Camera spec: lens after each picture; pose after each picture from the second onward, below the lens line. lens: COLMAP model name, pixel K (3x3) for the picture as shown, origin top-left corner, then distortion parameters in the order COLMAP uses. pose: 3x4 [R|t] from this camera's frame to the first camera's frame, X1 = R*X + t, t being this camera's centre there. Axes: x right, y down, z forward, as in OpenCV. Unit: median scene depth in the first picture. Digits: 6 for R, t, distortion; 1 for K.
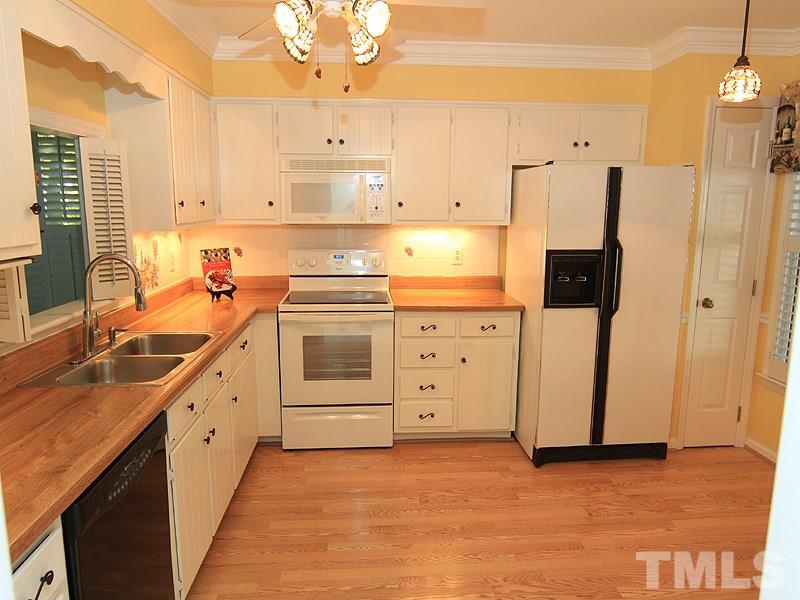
lens RADIAL K [[513.5, 0, 399.9], [0, 513.5, 290.1], [0, 0, 1]] dist [-0.007720, -0.001125]
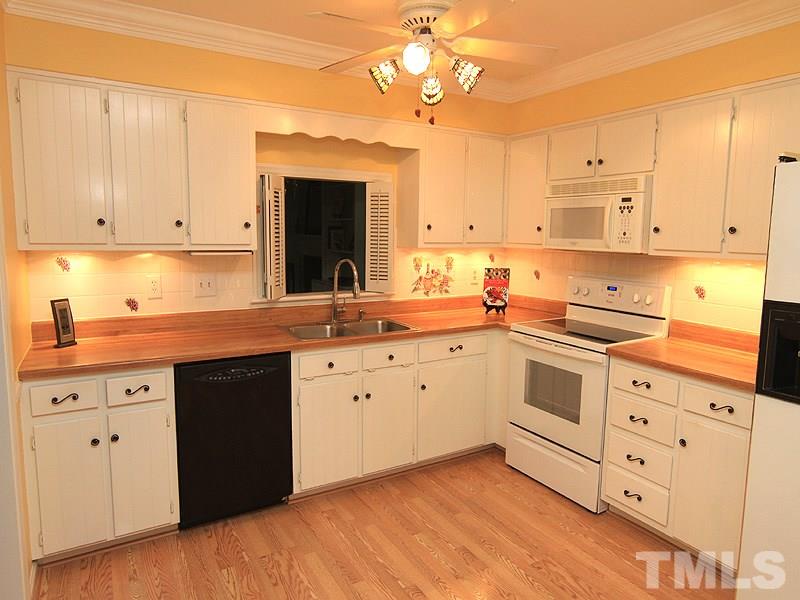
lens RADIAL K [[512.1, 0, 400.0], [0, 512.1, 300.0], [0, 0, 1]] dist [-0.007042, -0.000205]
pose [[0.457416, 0.120795, -0.881010, 0.552587], [-0.162012, 0.985470, 0.051001, -0.033994], [0.874370, 0.119405, 0.470340, 0.285118]]
